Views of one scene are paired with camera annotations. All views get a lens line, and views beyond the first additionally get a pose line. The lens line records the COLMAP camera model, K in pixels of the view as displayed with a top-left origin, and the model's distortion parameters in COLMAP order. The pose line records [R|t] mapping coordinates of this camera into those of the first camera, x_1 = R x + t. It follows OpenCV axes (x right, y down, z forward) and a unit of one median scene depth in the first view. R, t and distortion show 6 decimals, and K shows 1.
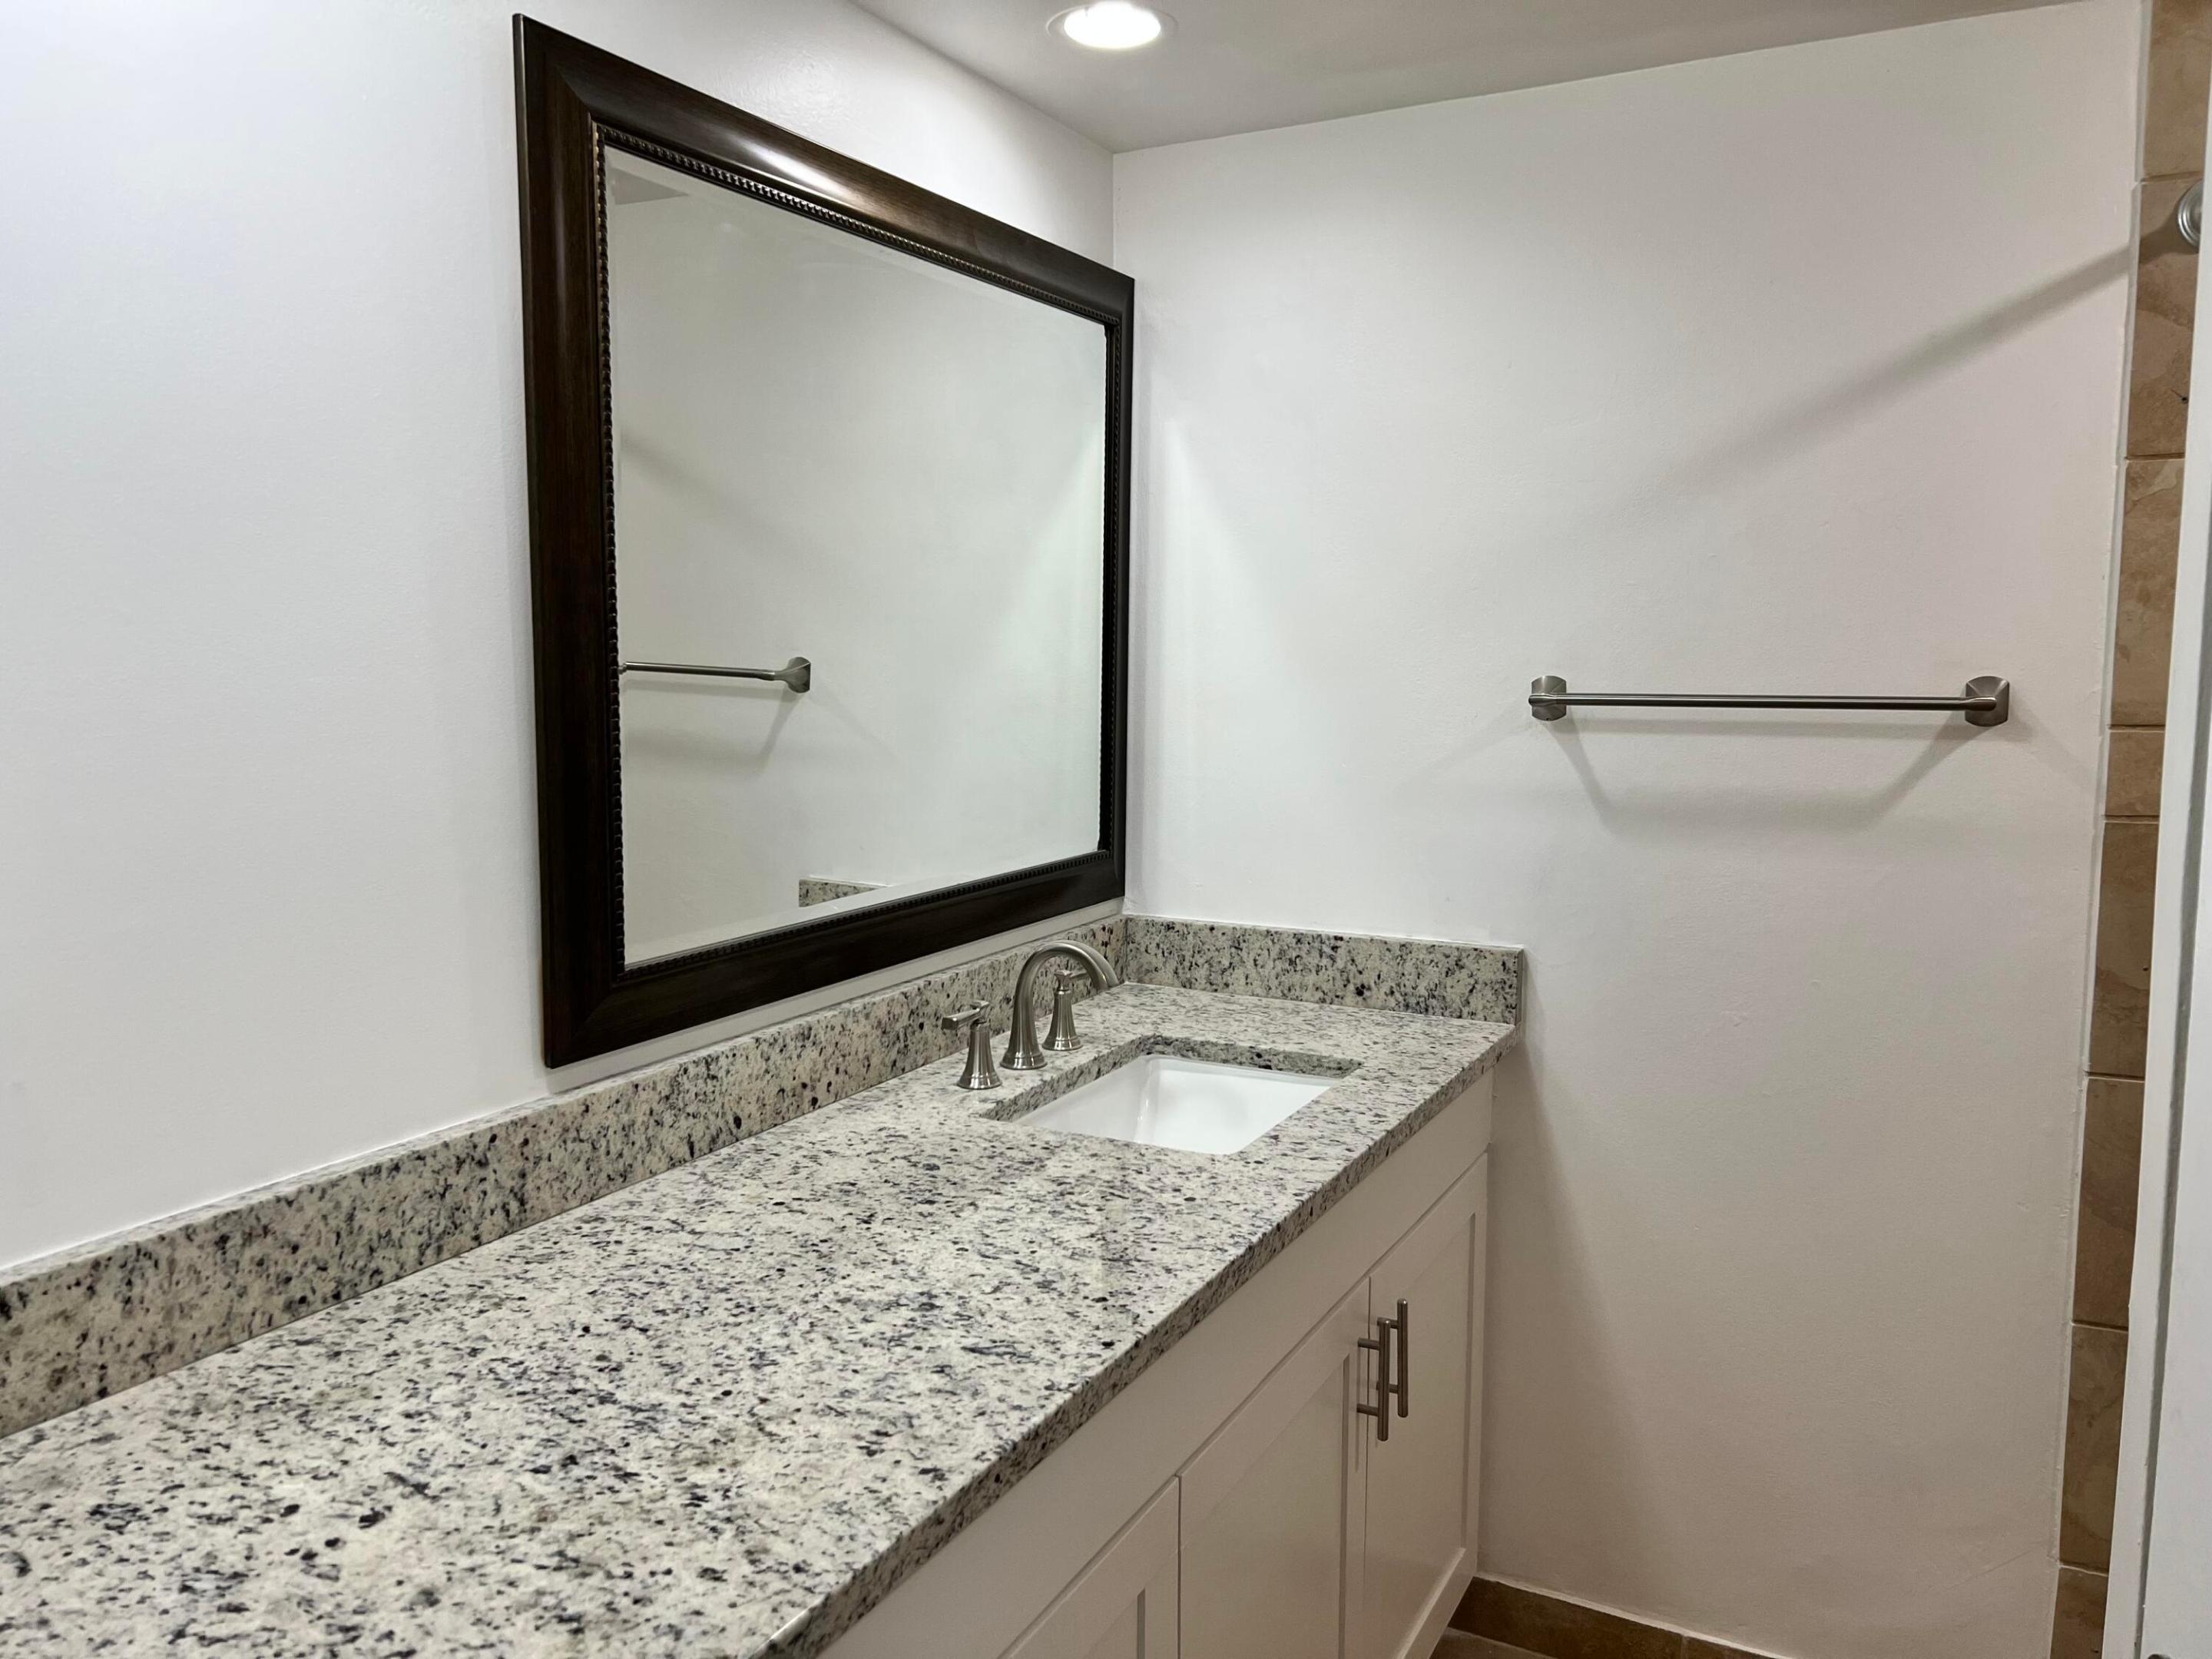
lens RADIAL K [[1665.5, 0, 1109.0], [0, 1665.5, 841.2], [0, 0, 1]] dist [0.053513, -0.058203]
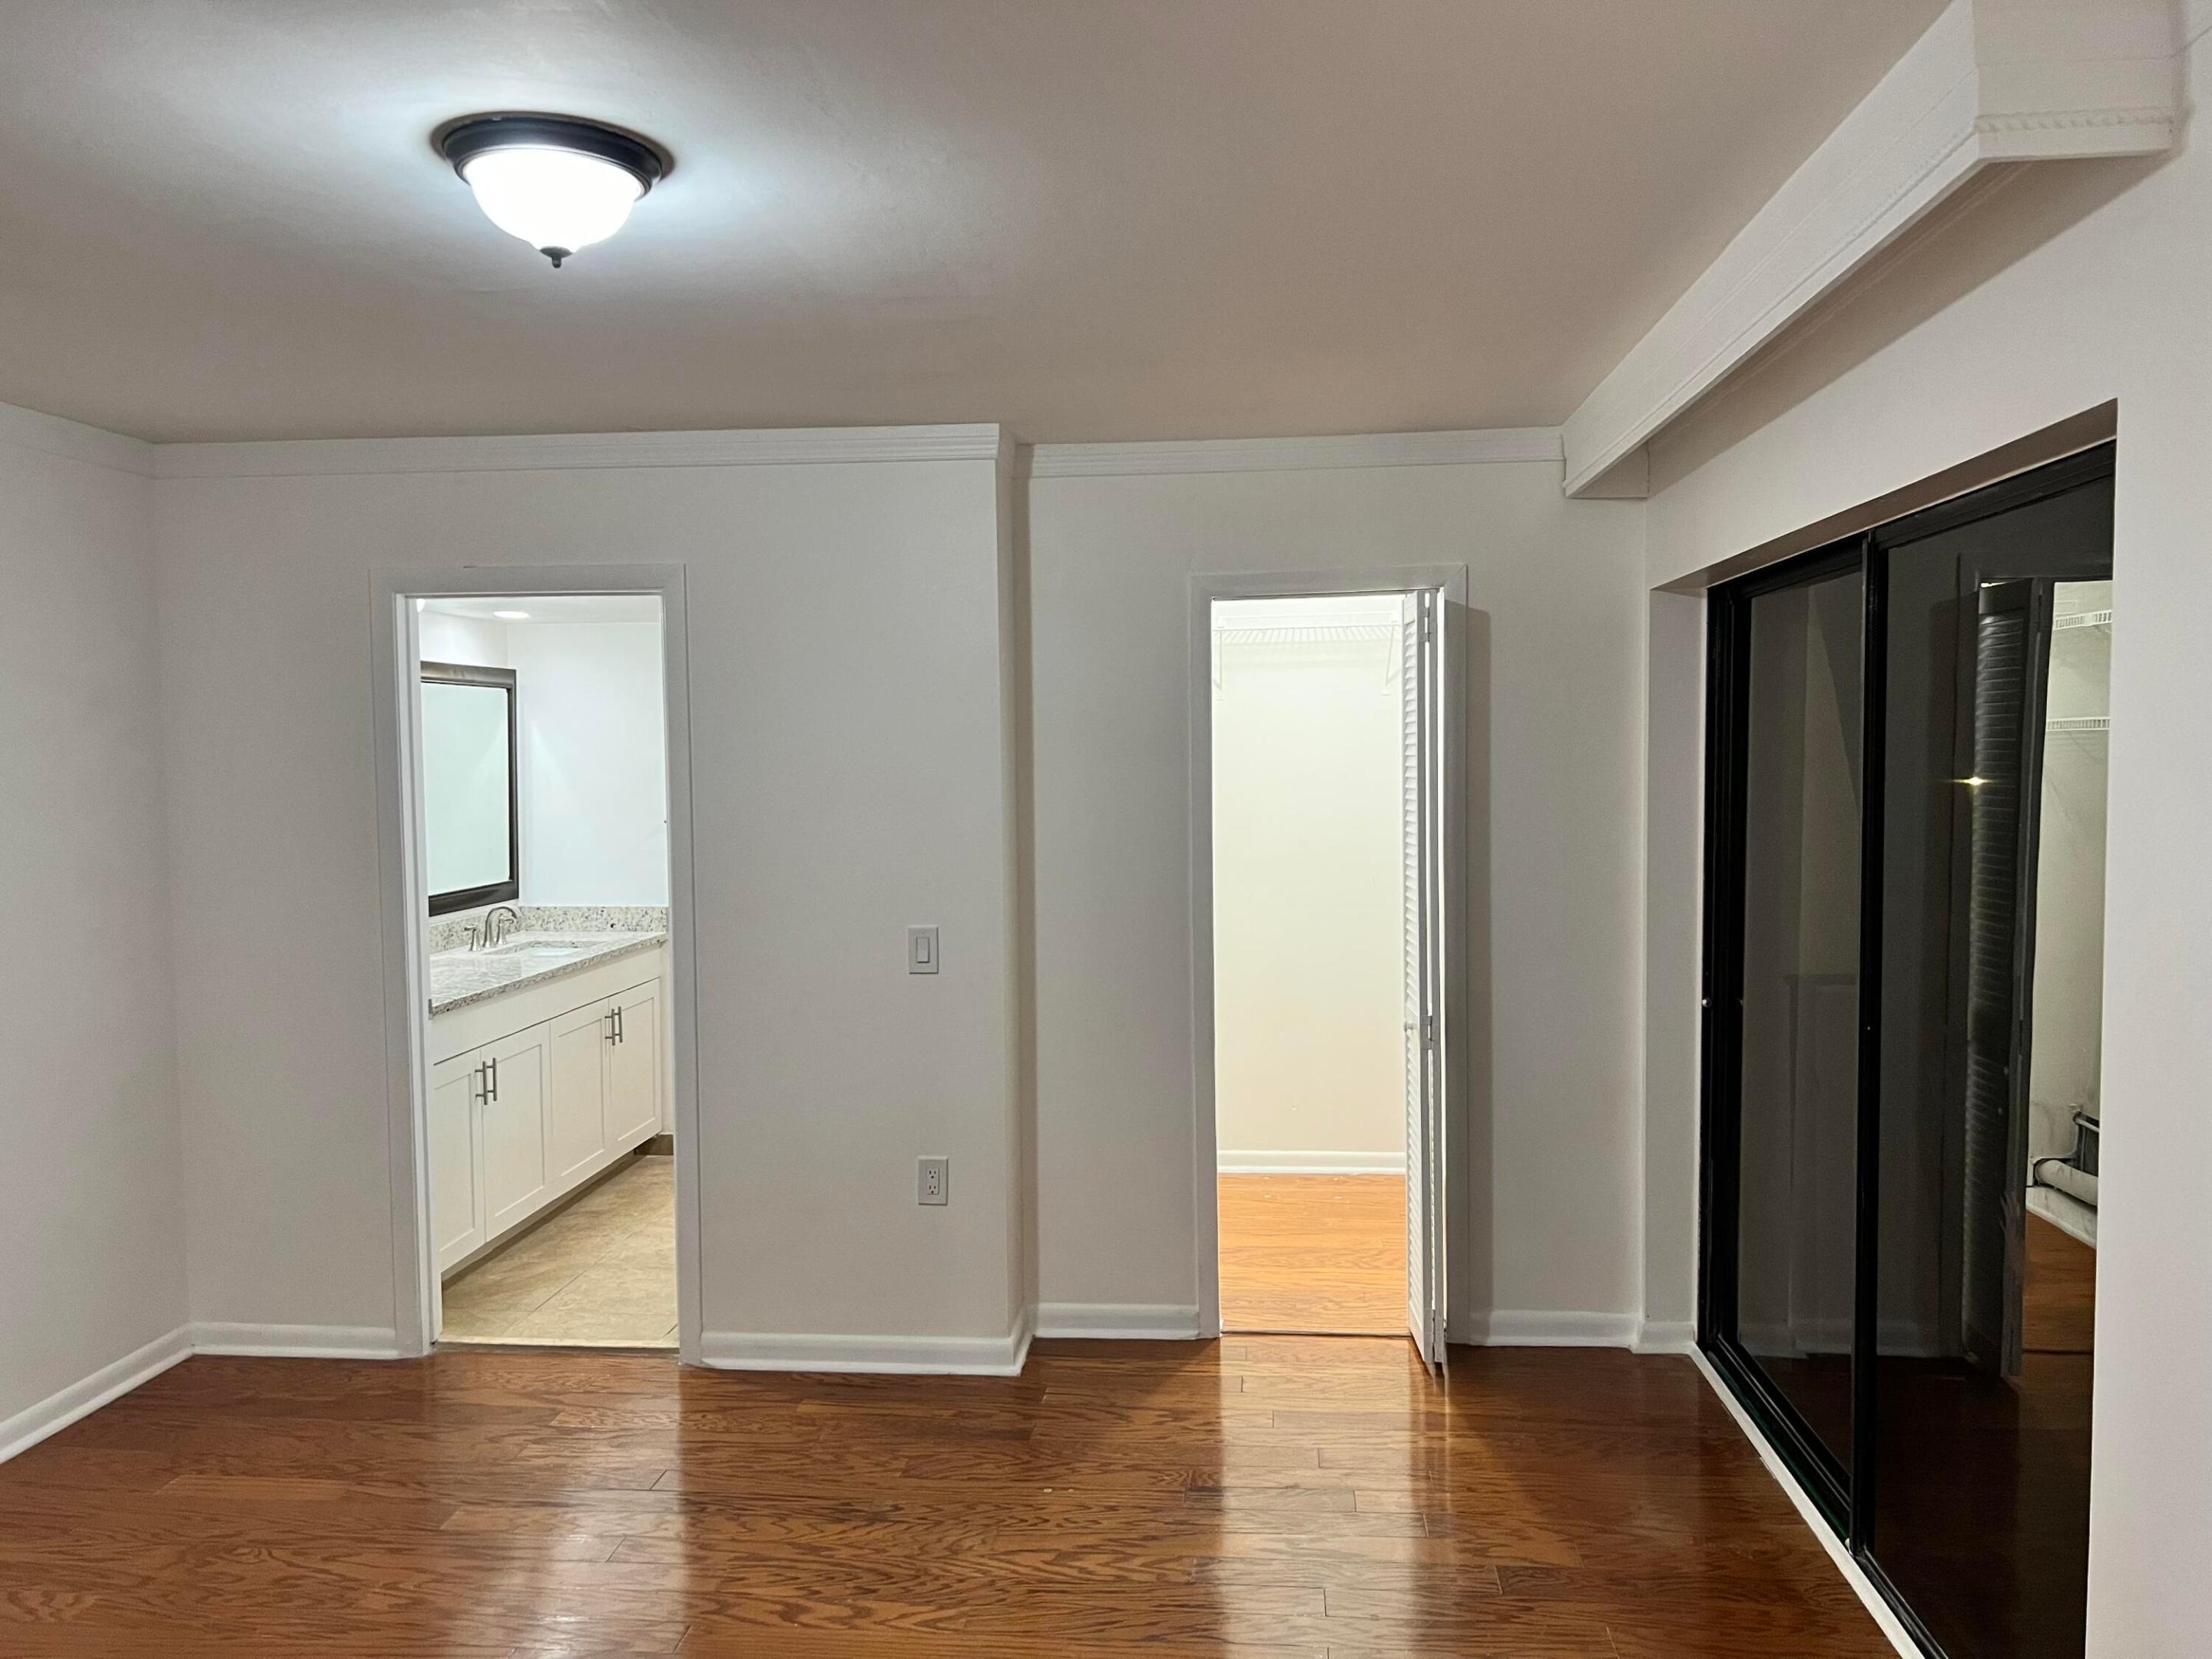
lens RADIAL K [[1665.5, 0, 1109.0], [0, 1665.5, 841.2], [0, 0, 1]] dist [0.053513, -0.058203]
pose [[0.928441, -0.028760, 0.370365, -0.109398], [0.051366, 0.997361, -0.051318, 0.134445], [-0.367912, 0.066670, 0.927468, -1.903889]]
